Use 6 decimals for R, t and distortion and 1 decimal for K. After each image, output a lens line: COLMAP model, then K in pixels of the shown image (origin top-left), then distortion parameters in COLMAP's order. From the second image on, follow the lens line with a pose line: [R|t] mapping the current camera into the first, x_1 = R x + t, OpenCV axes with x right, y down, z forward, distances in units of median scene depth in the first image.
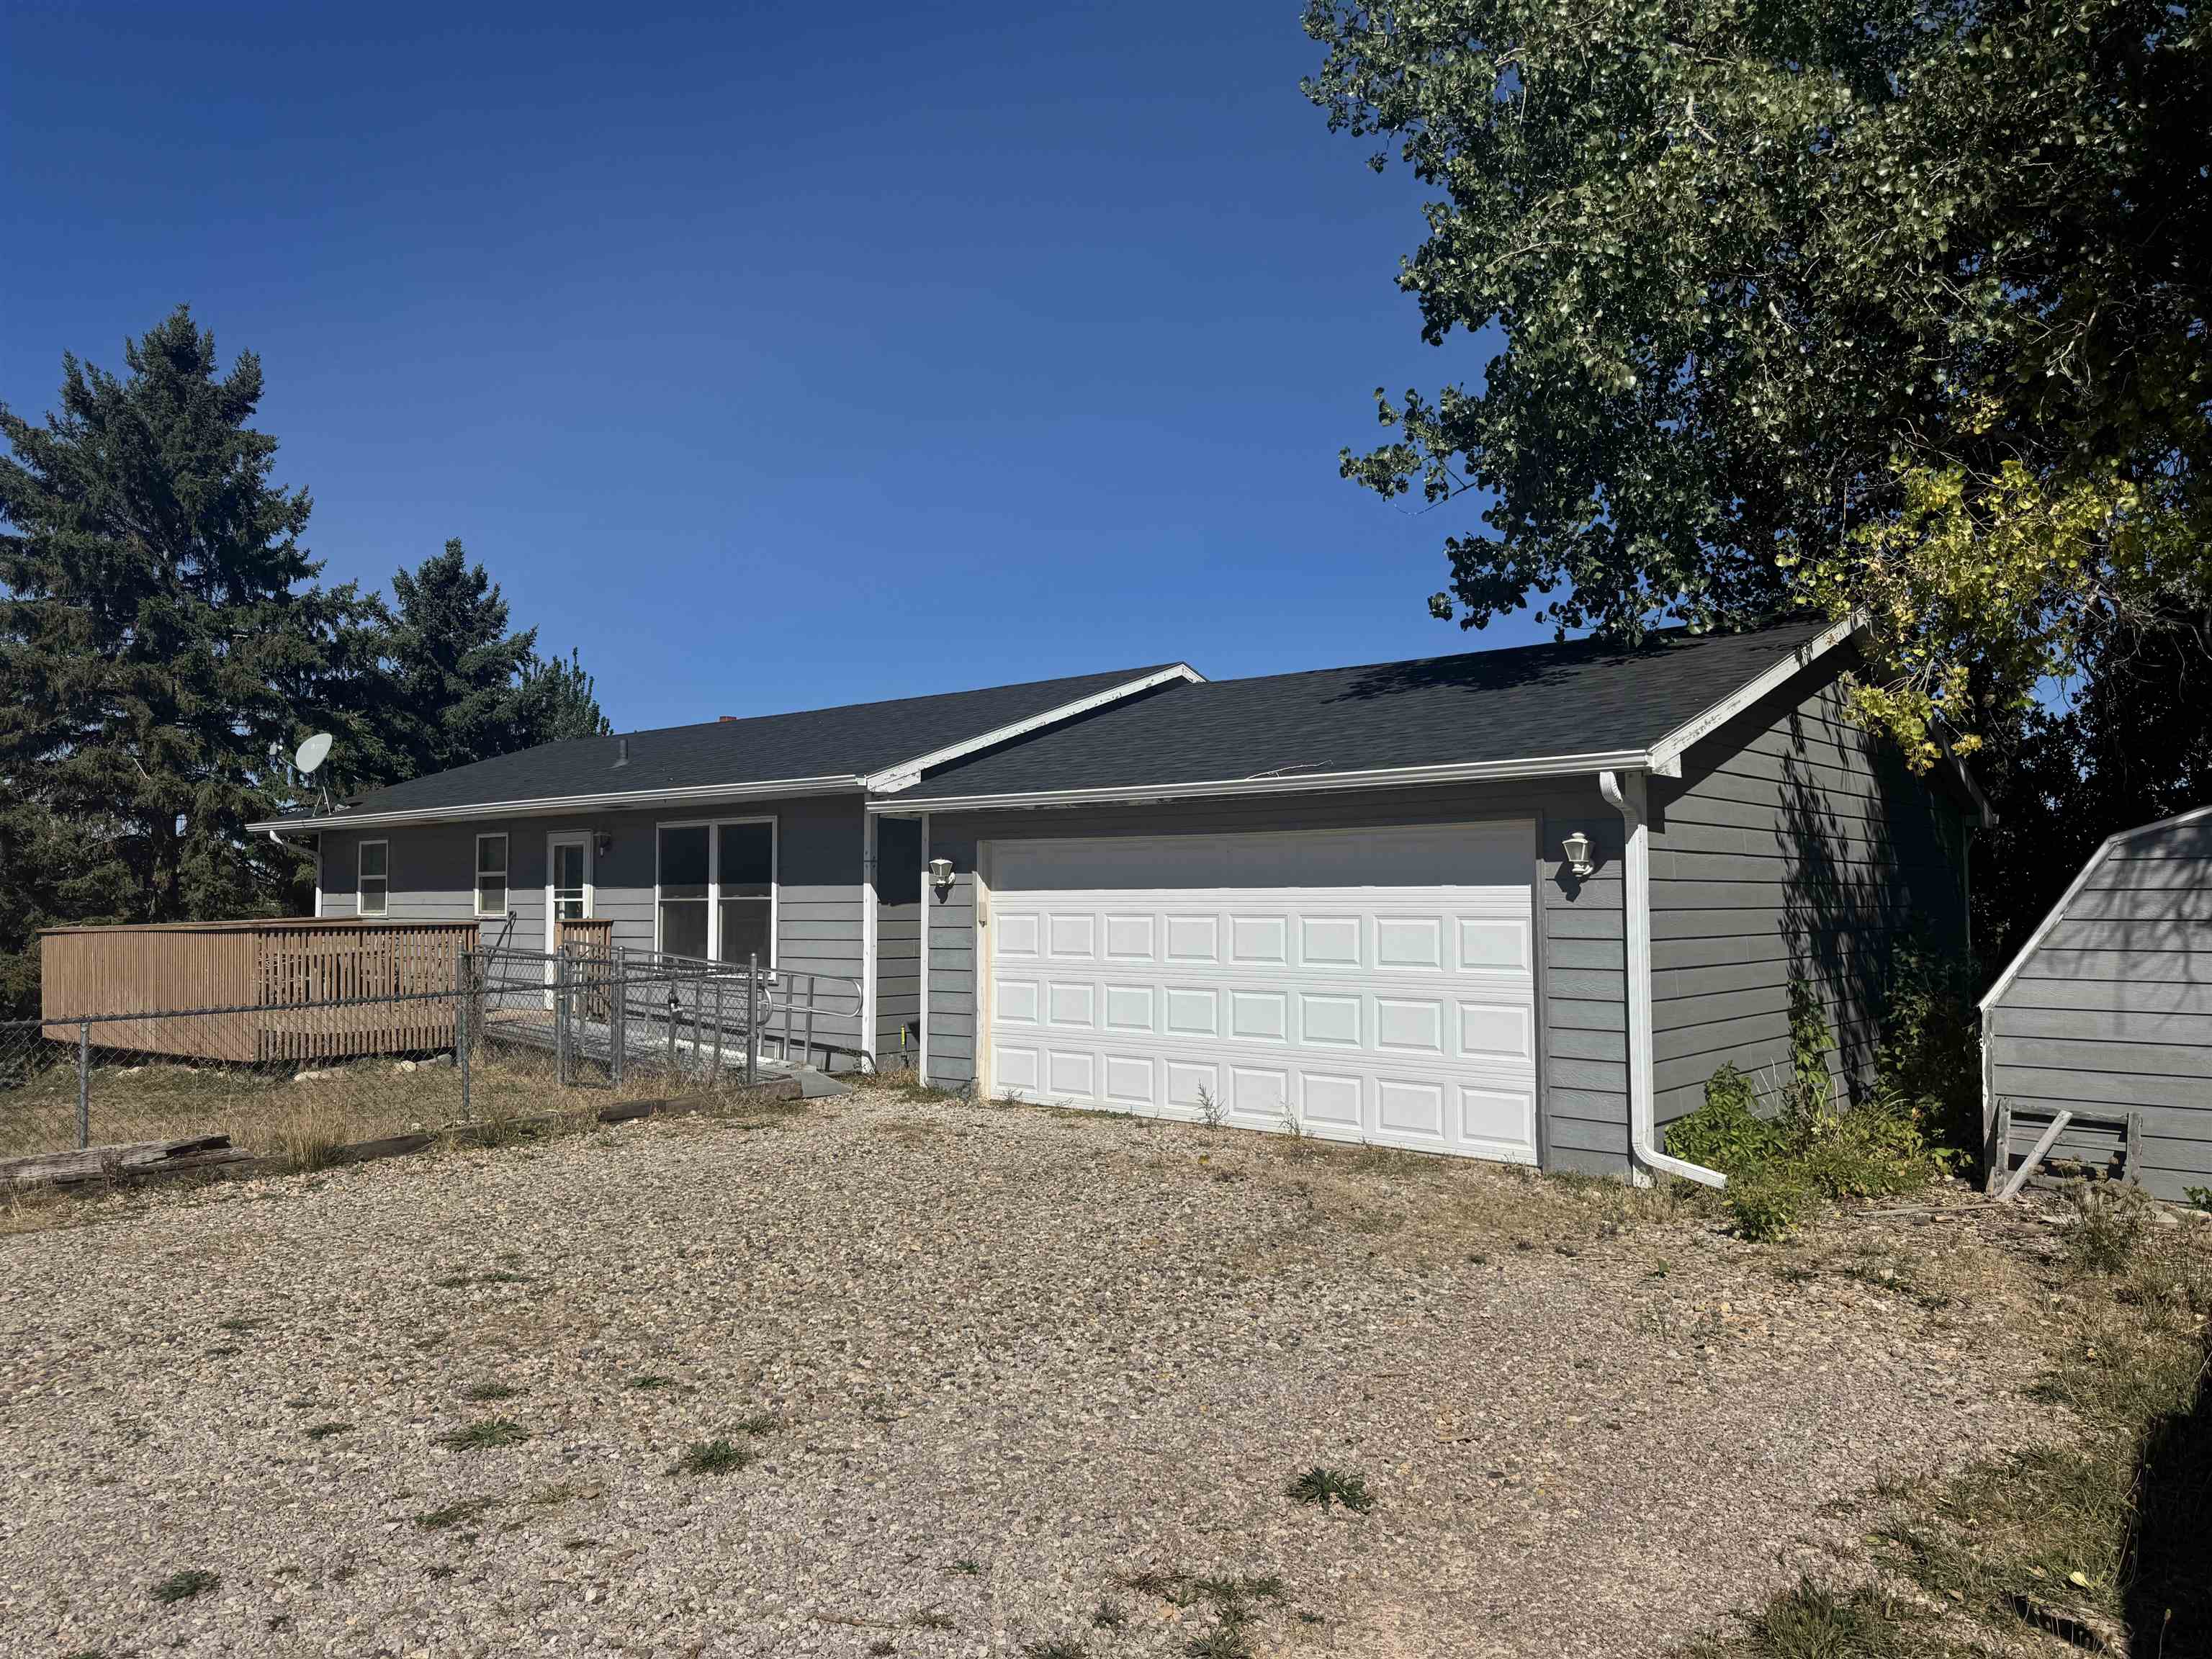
lens RADIAL K [[1553.4, 0, 1043.2], [0, 1553.4, 847.4], [0, 0, 1]] dist [0.079159, -0.104770]
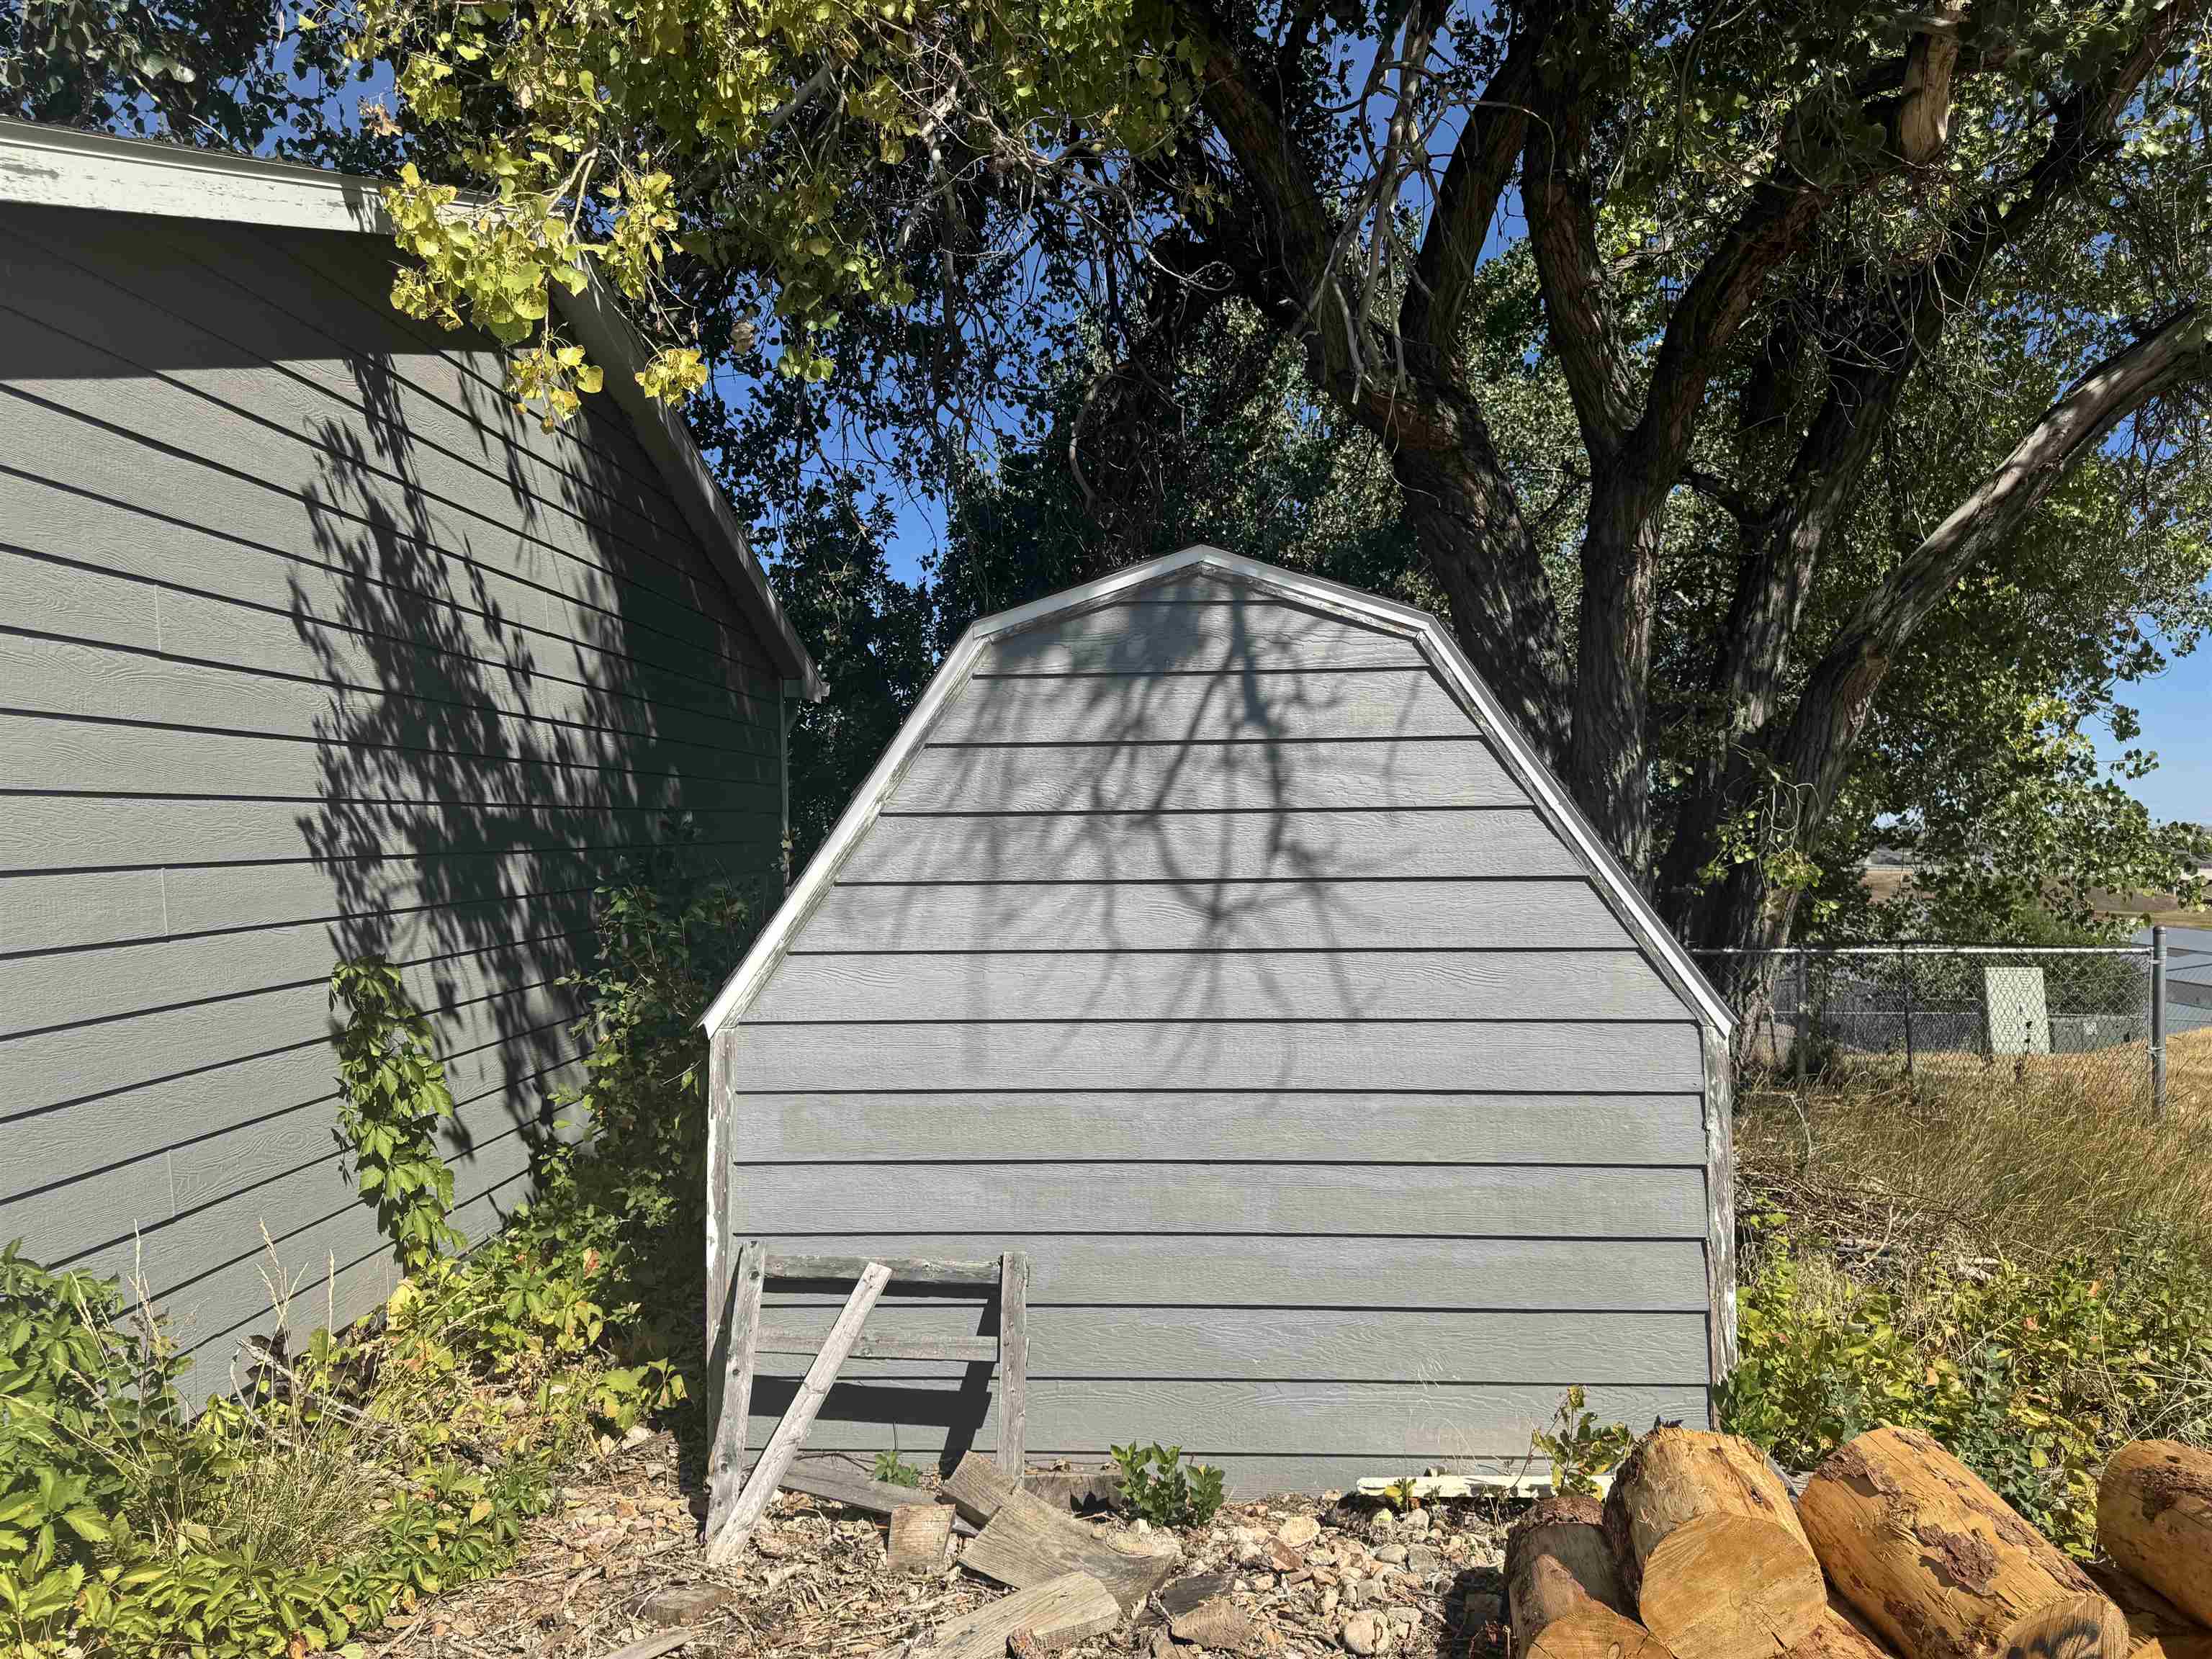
lens RADIAL K [[1553.4, 0, 1043.2], [0, 1553.4, 847.4], [0, 0, 1]] dist [0.079159, -0.104770]
pose [[0.783522, -0.030706, 0.620605, 0.418950], [-0.009953, 0.998030, 0.061946, 0.027950], [-0.621284, -0.054713, 0.781673, 0.638613]]
